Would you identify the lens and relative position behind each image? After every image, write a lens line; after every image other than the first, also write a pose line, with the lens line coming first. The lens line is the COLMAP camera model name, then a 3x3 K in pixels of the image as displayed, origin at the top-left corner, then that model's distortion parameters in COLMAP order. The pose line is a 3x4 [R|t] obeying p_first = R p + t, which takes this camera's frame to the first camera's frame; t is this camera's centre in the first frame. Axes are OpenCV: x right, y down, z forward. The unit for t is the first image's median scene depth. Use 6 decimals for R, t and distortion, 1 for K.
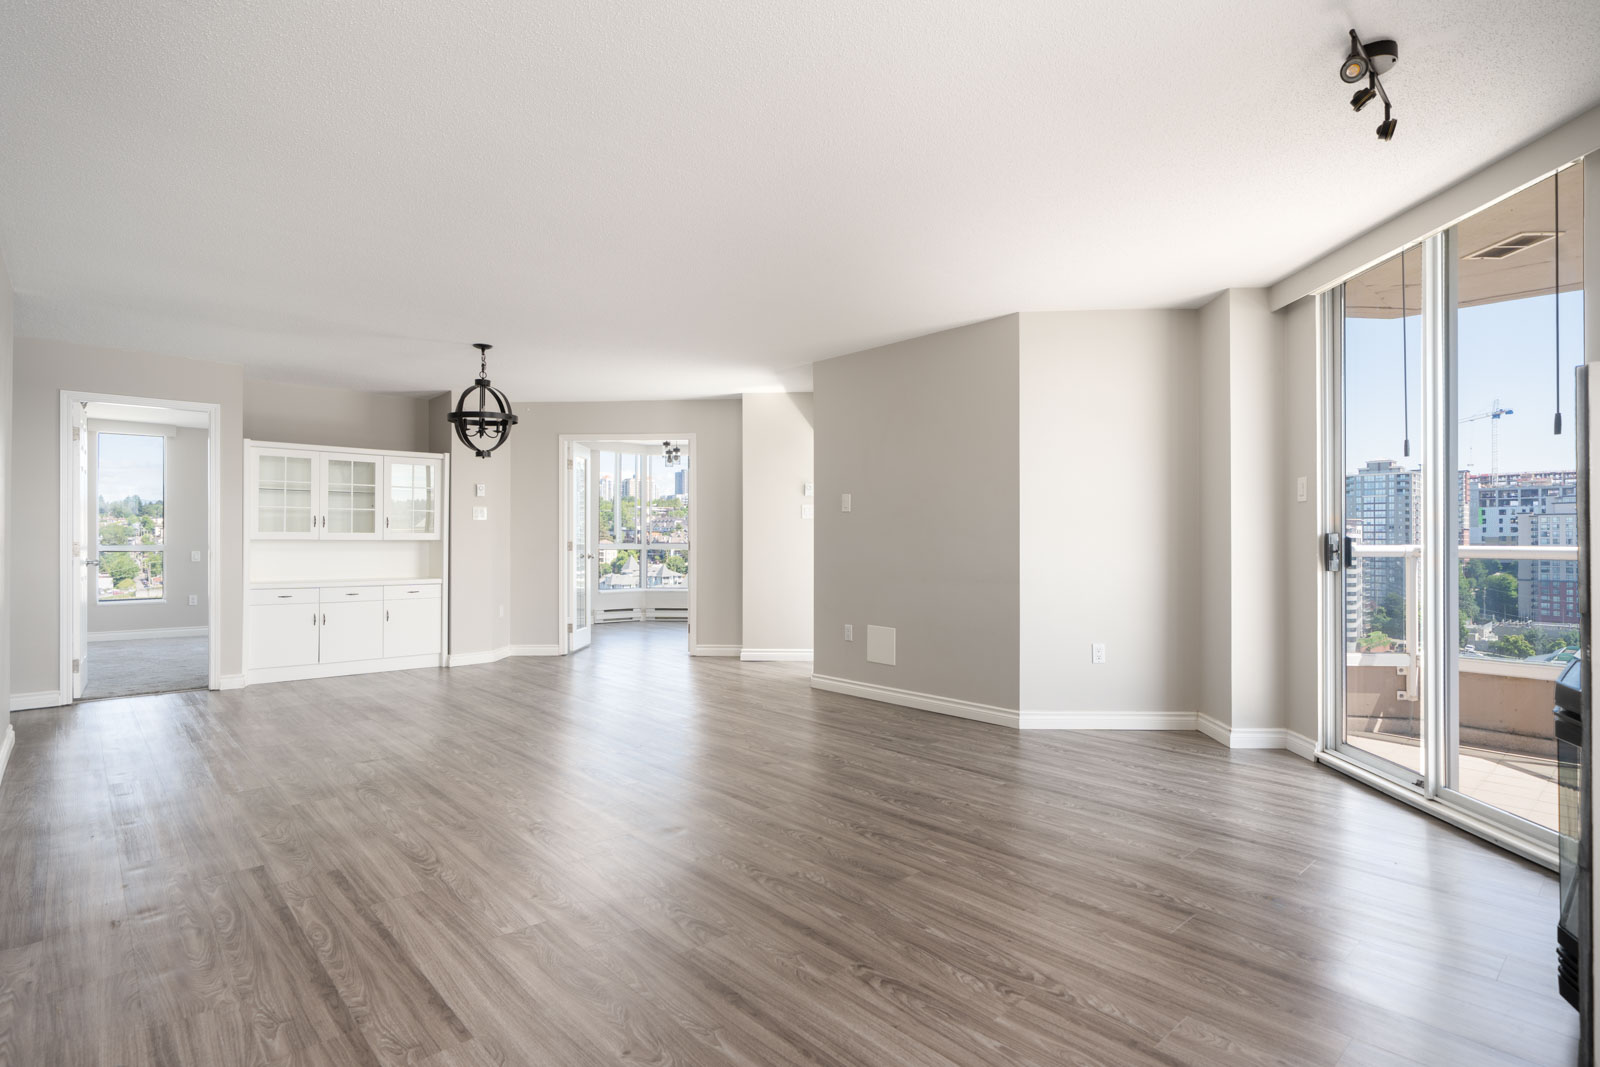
lens RADIAL K [[792.8, 0, 790.1], [0, 792.8, 538.9], [0, 0, 1]] dist [0.001991, -0.001960]
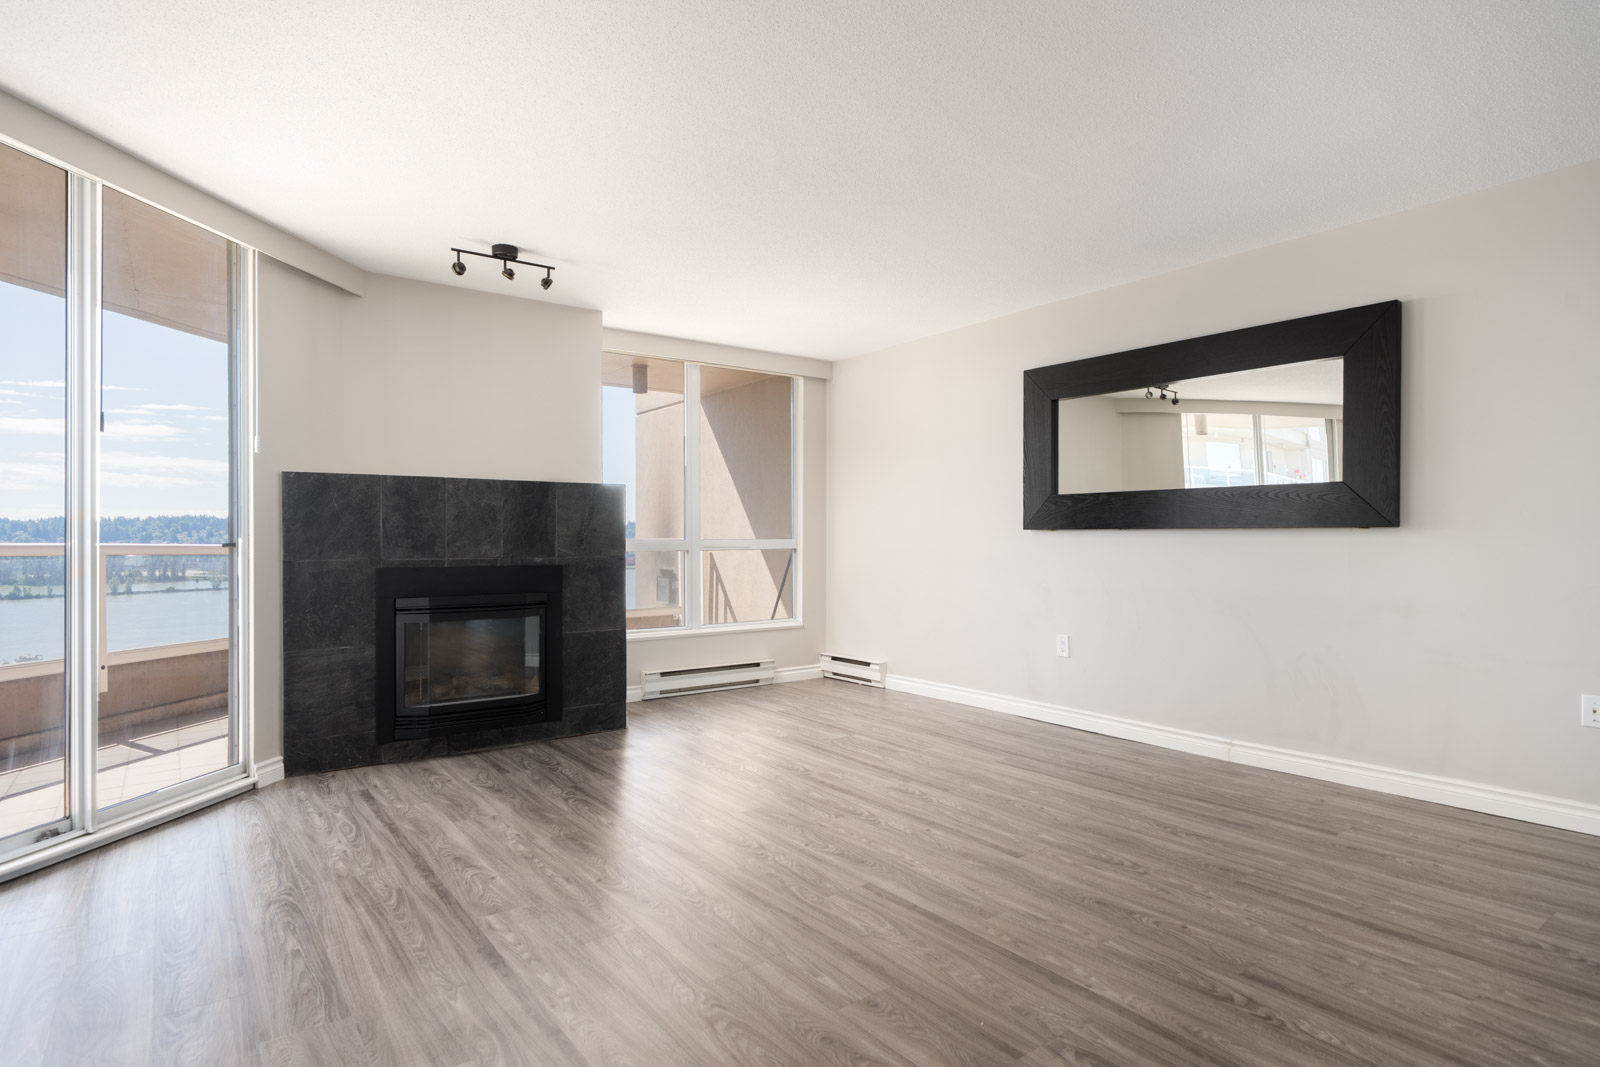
lens RADIAL K [[832.6, 0, 801.5], [0, 832.6, 544.3], [0, 0, 1]] dist [-0.002327, -0.002268]
pose [[-0.996195, -0.001549, 0.087135, -0.021502], [-0.001290, 0.999995, 0.003030, 0.007977], [-0.087140, 0.002906, -0.996192, 1.068234]]
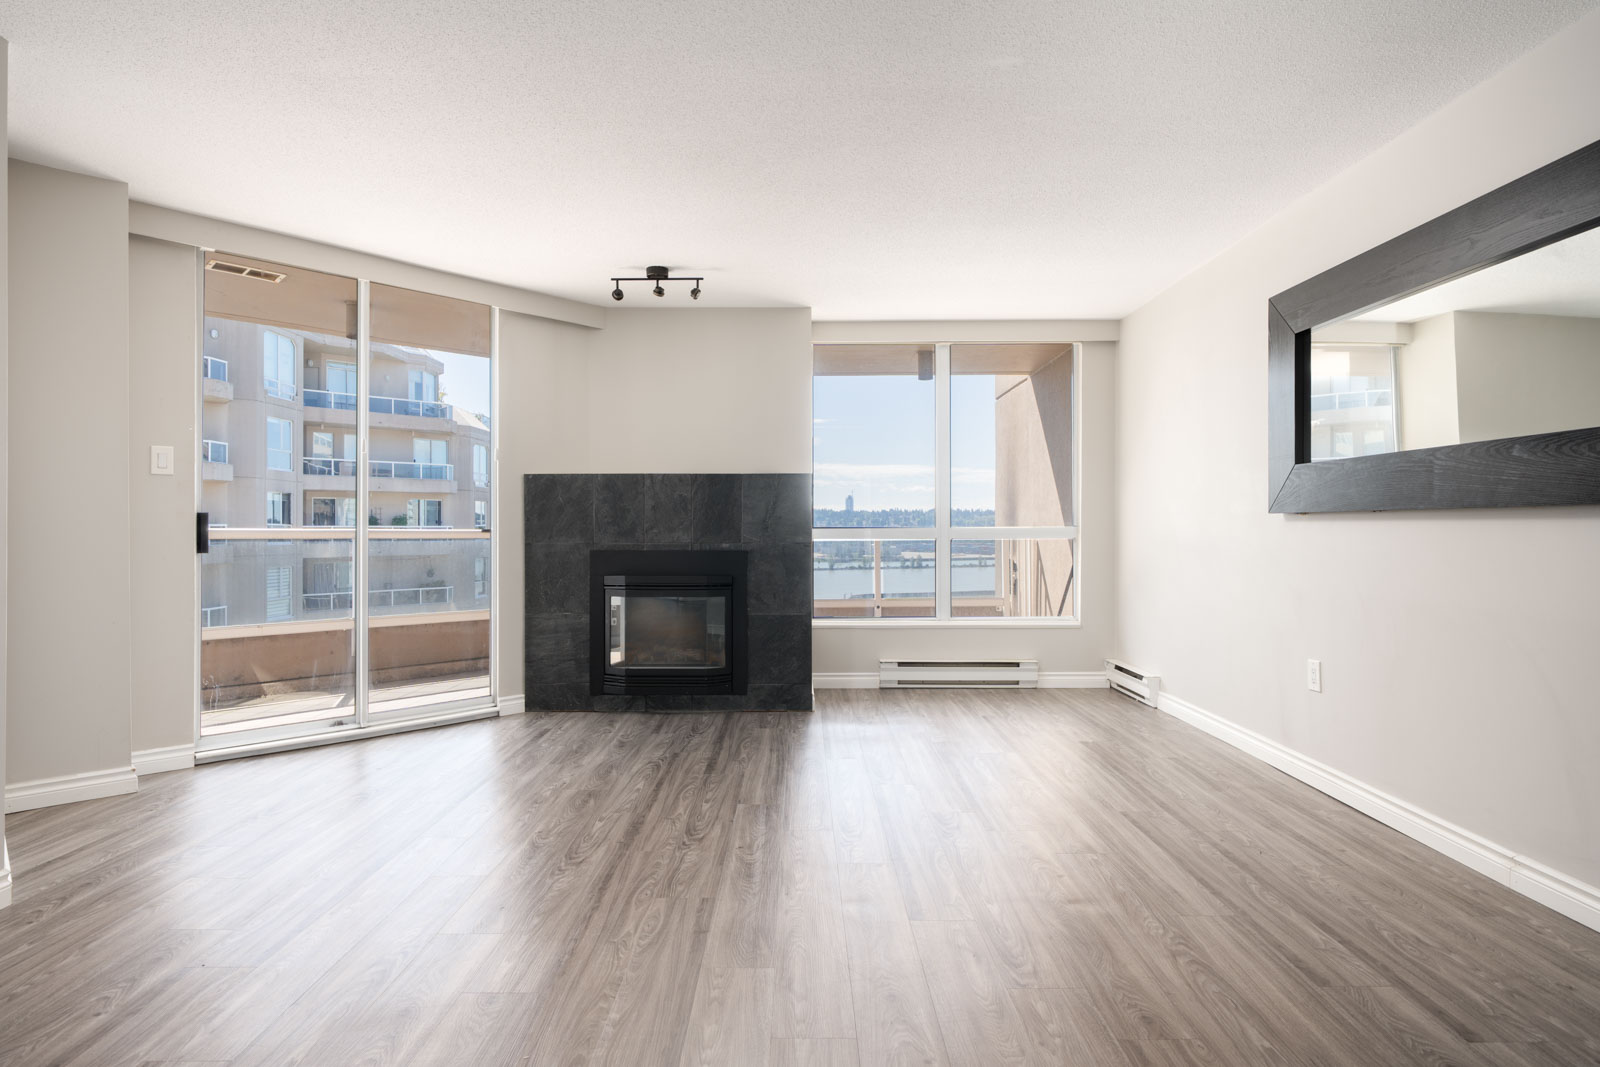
lens RADIAL K [[832.6, 0, 811.3], [0, 832.6, 529.0], [0, 0, 1]] dist [-0.002327, -0.002268]
pose [[-0.748449, -0.000959, 0.663192, -0.347777], [-0.001931, 0.999998, -0.000733, 0.008972], [-0.663190, -0.001830, -0.748449, 0.887766]]
